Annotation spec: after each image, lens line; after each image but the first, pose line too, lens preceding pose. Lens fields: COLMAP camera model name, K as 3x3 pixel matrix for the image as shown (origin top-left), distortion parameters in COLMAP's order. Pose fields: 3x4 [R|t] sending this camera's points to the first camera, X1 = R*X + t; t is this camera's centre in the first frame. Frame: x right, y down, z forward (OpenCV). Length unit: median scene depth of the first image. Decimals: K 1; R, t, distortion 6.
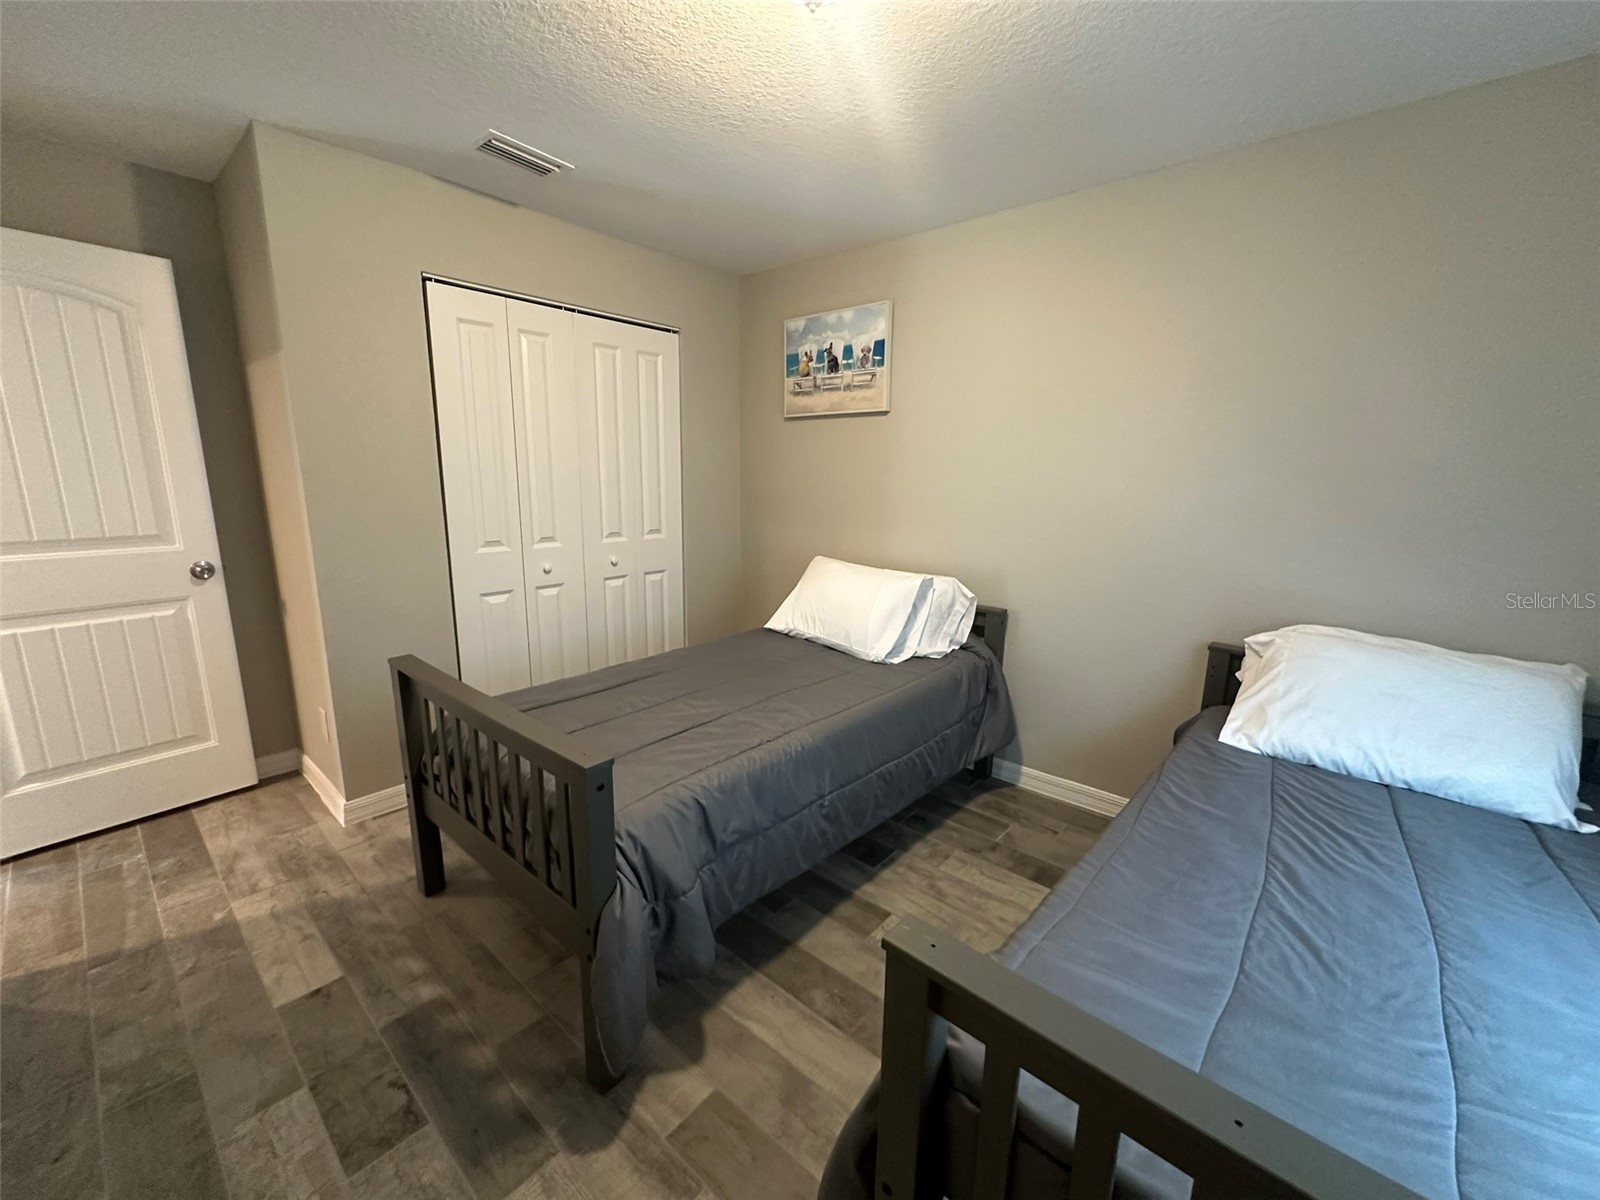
lens RADIAL K [[638.4, 0, 802.6], [0, 638.4, 594.8], [0, 0, 1]] dist [-0.001777, 0.000259]
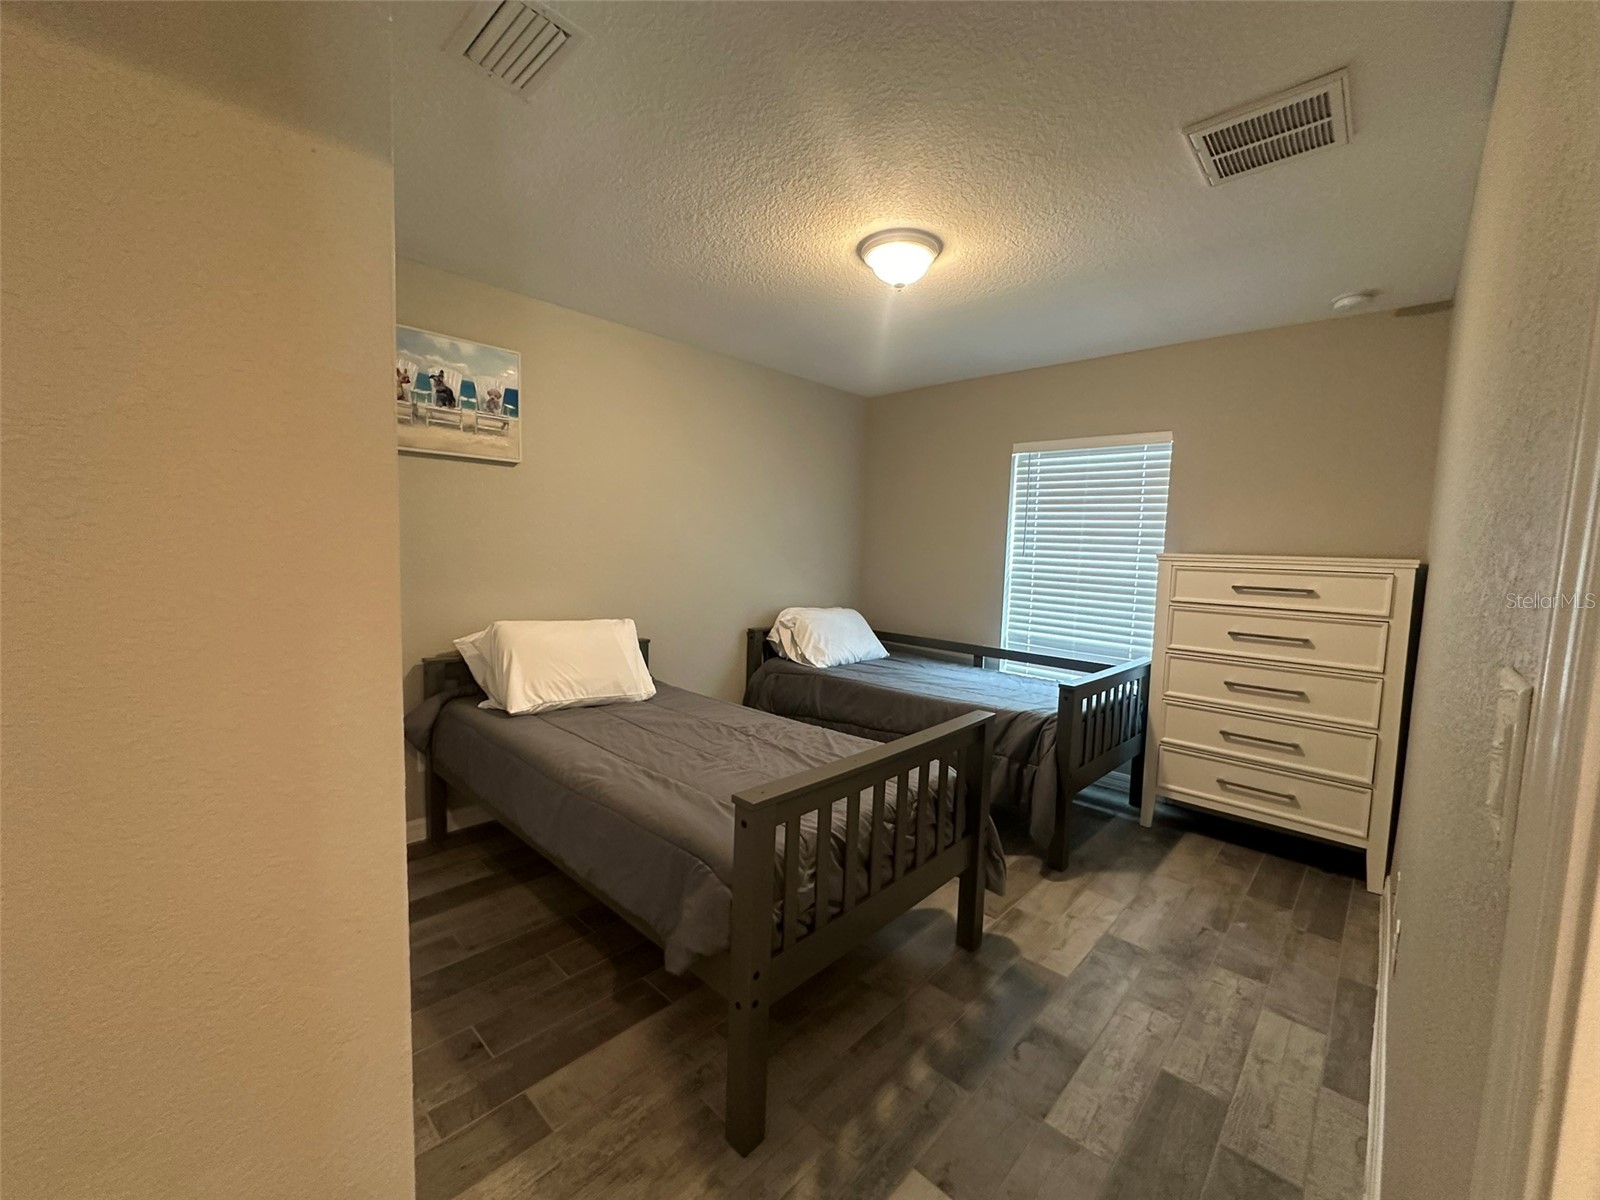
lens RADIAL K [[638.4, 0, 797.2], [0, 638.4, 600.8], [0, 0, 1]] dist [-0.001777, 0.000259]
pose [[0.052961, -0.093288, 0.994230, -0.825126], [0.166224, 0.982560, 0.083339, -0.096548], [-0.984665, 0.160851, 0.067544, 0.562384]]
